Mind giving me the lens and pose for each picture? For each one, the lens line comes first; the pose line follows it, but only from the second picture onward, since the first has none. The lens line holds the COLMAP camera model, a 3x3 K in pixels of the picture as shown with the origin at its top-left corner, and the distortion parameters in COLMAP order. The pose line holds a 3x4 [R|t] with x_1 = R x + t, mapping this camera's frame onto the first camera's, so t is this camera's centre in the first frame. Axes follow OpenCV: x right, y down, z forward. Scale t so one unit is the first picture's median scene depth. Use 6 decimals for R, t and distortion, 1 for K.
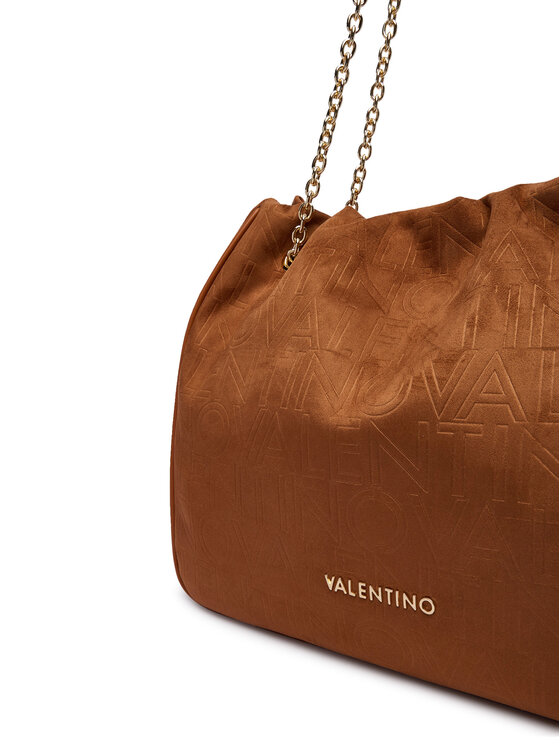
lens RADIAL K [[667.7, 0, 279.7], [0, 667.7, 375.9], [0, 0, 1]] dist [-0.032299, 0.009362]
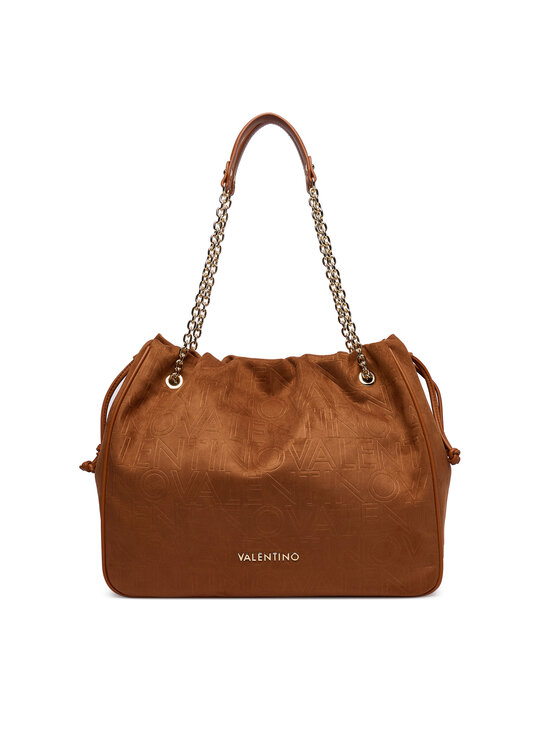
lens RADIAL K [[672.5, 0, 279.5], [0, 672.5, 377.0], [0, 0, 1]] dist [0.007343, 0.006034]
pose [[0.848123, -0.000349, 0.529800, -0.817460], [0.033922, 0.997984, -0.053647, -0.103753], [-0.528713, 0.063471, 0.846424, -0.725376]]
